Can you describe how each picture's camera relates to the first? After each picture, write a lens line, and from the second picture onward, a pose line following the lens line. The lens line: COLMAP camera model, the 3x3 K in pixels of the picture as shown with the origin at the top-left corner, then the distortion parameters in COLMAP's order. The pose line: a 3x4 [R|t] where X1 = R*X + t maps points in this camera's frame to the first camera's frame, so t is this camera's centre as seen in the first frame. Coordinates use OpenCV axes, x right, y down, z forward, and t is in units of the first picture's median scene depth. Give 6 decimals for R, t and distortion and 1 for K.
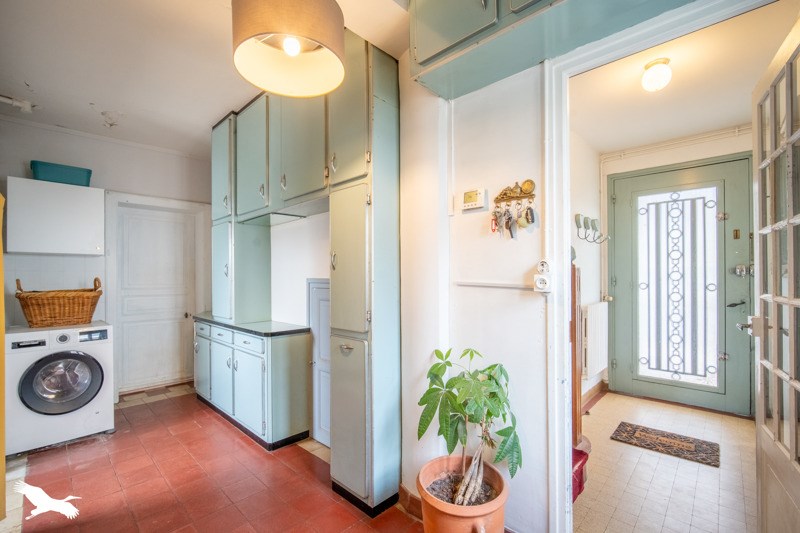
lens RADIAL K [[352.3, 0, 398.4], [0, 352.3, 270.0], [0, 0, 1]] dist [-0.010754, 0.000199]
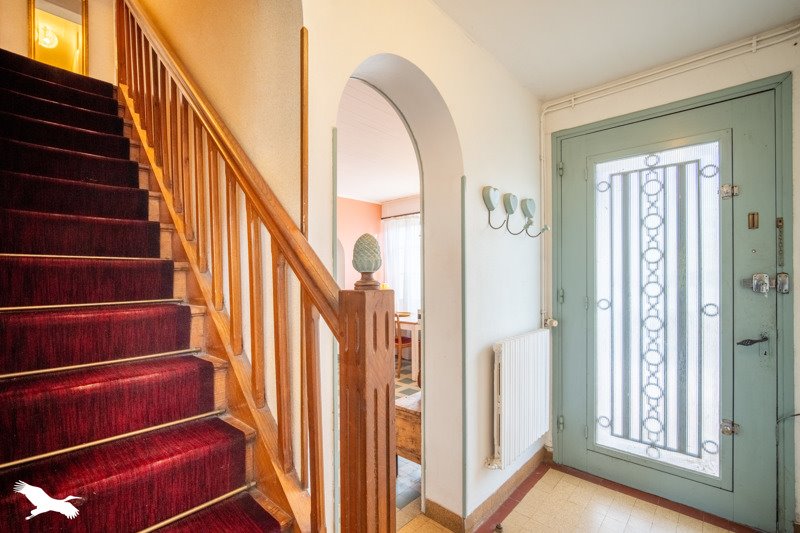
lens RADIAL K [[352.3, 0, 401.8], [0, 352.3, 269.2], [0, 0, 1]] dist [-0.010754, 0.000199]
pose [[0.999685, -0.004208, 0.024758, 0.331313], [0.004047, 0.999970, 0.006561, -0.024638], [-0.024785, -0.006459, 0.999672, 0.389592]]
